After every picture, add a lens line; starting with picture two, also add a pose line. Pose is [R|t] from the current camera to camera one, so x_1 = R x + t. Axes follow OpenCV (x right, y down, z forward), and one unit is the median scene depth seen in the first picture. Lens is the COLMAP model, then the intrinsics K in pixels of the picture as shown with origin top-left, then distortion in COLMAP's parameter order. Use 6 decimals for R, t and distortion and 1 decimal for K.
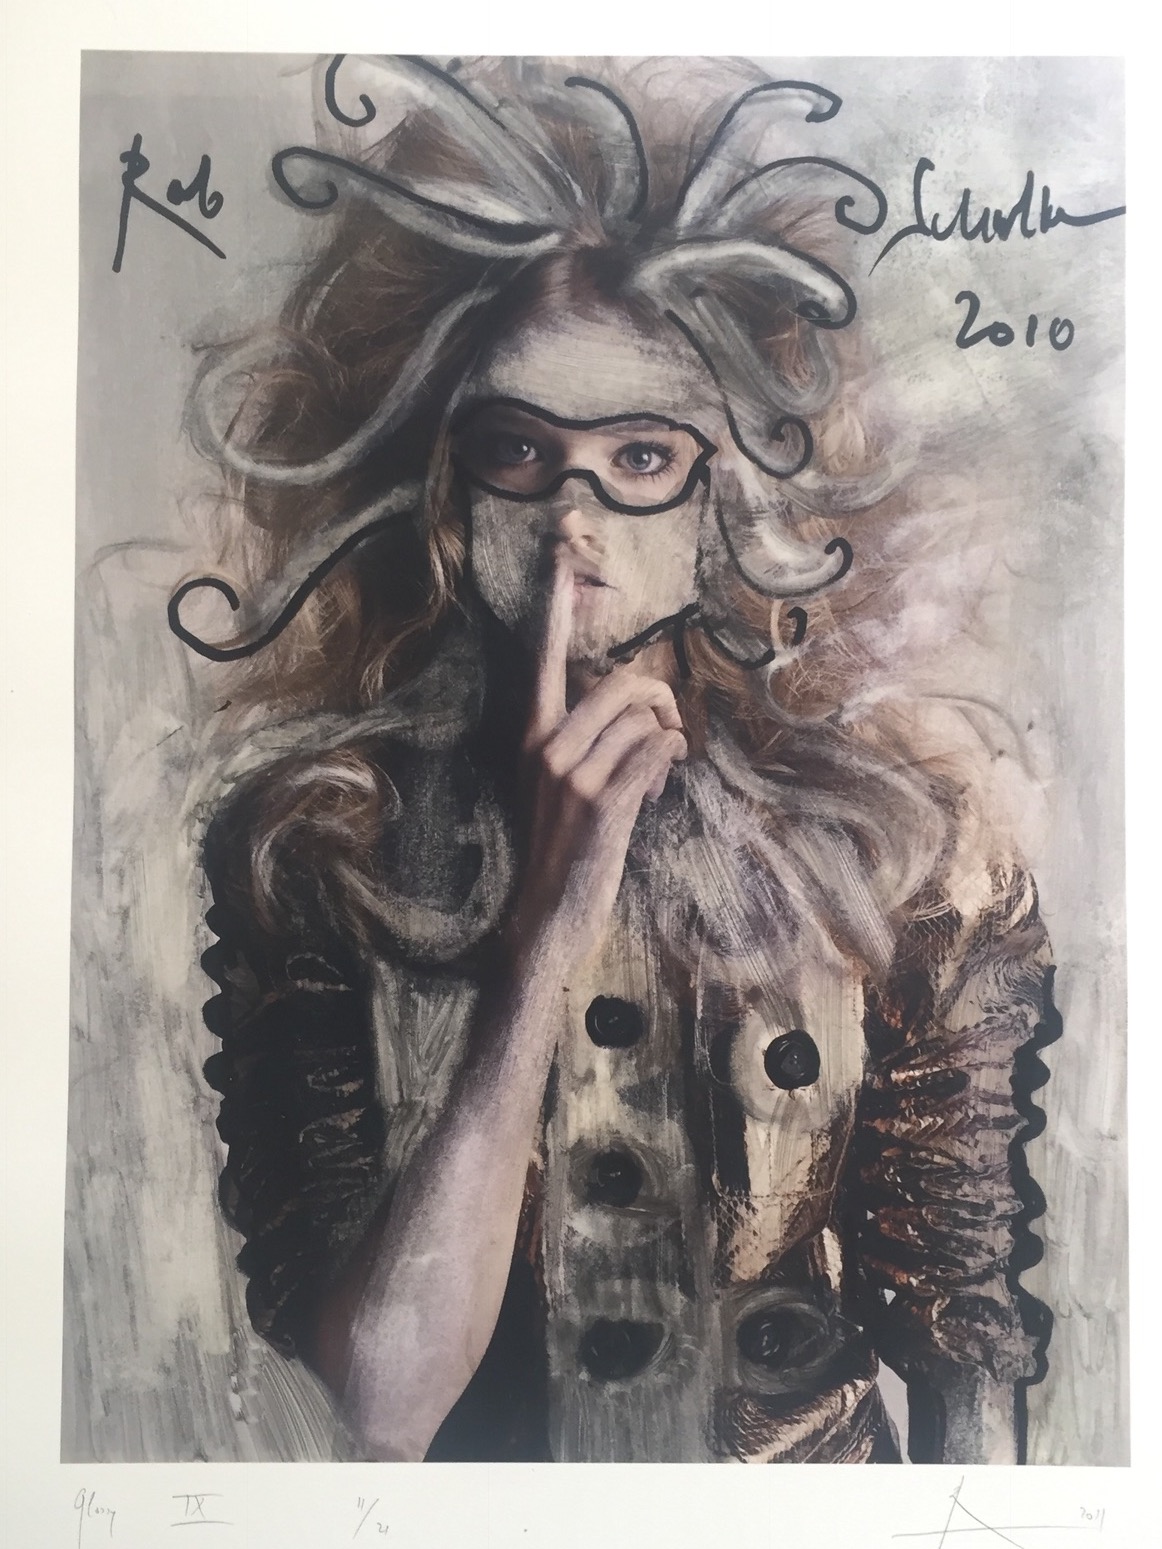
lens RADIAL K [[1306.1, 0, 580.4], [0, 1306.1, 771.6], [0, 0, 1]] dist [0.044177, -0.042391]
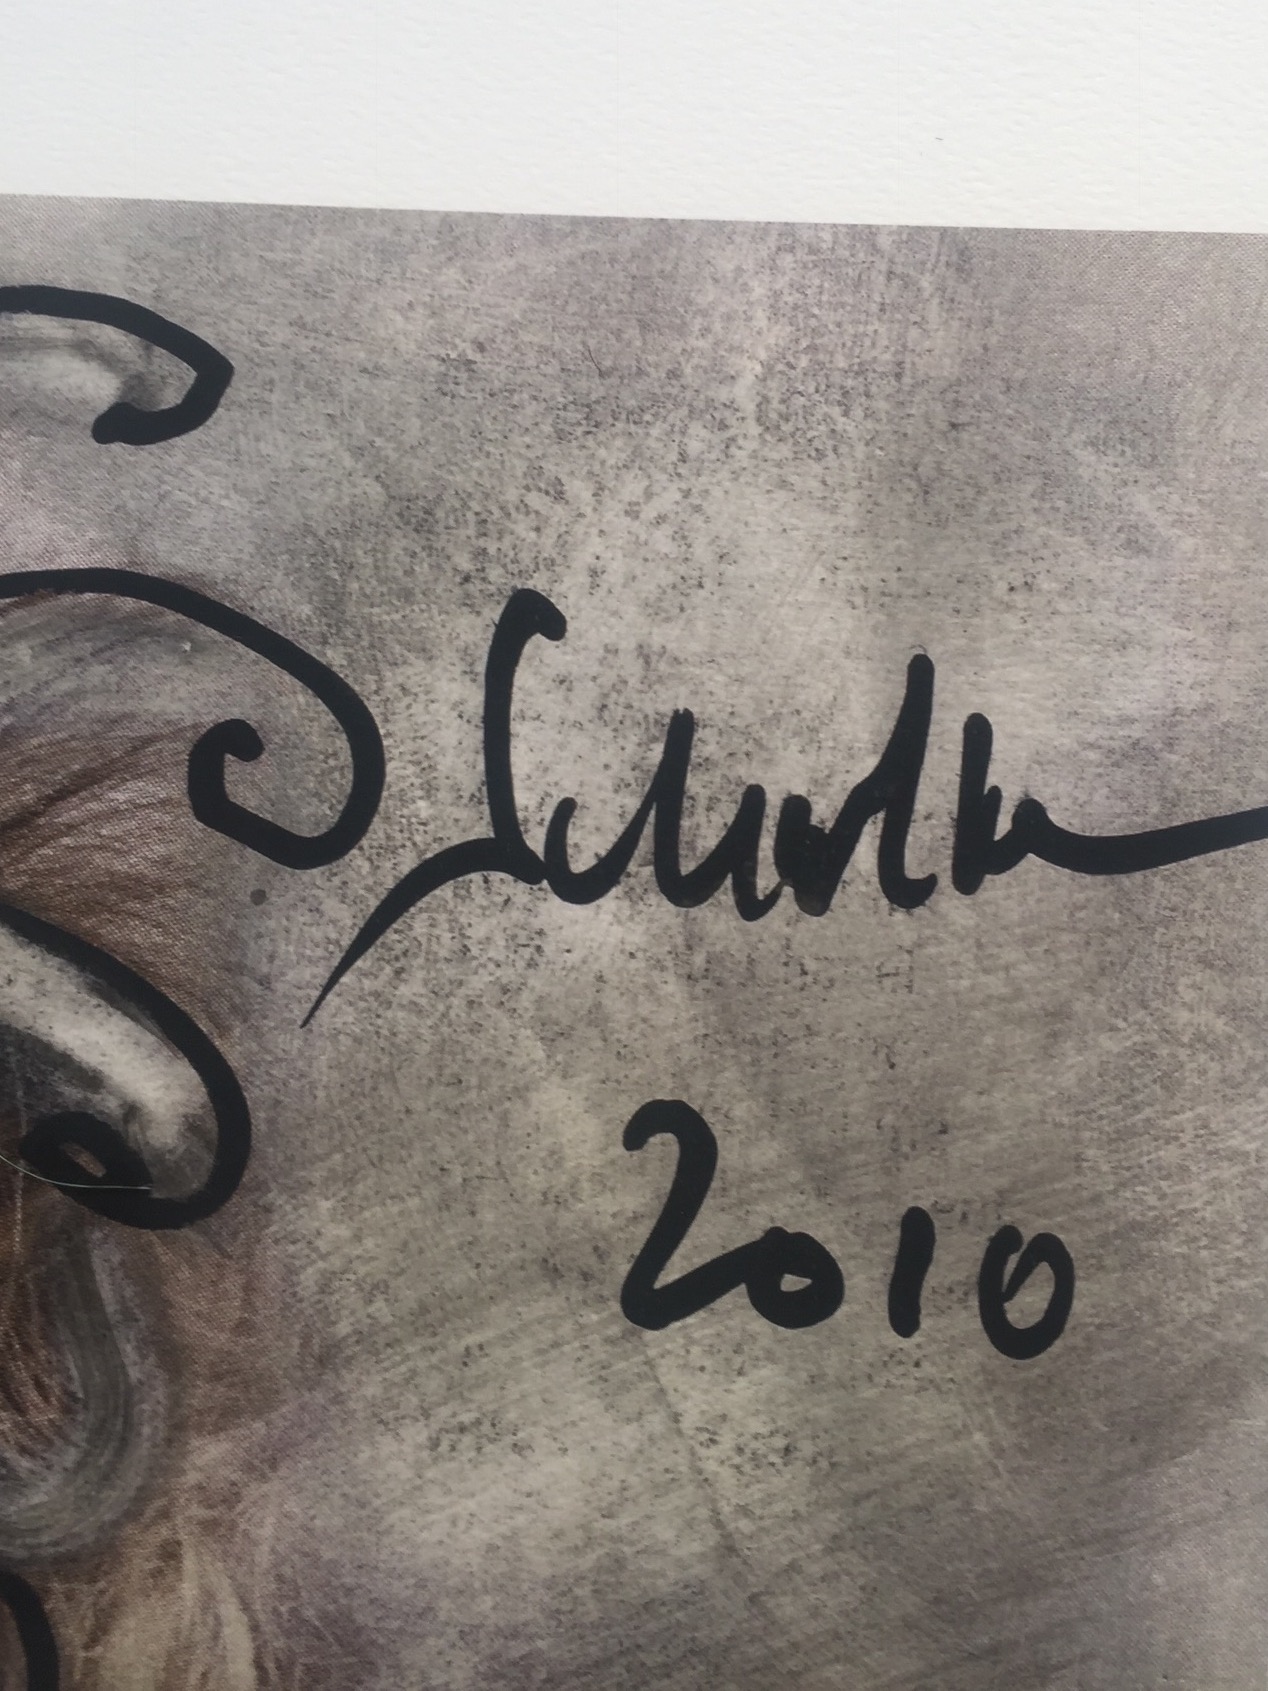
lens RADIAL K [[1425.8, 0, 633.9], [0, 1425.8, 842.5], [0, 0, 1]] dist [0.044177, -0.042391]
pose [[0.999495, 0.031456, -0.004429, 0.293837], [-0.031574, 0.999061, -0.029665, -0.419021], [0.003492, 0.029790, 0.999550, 0.733109]]
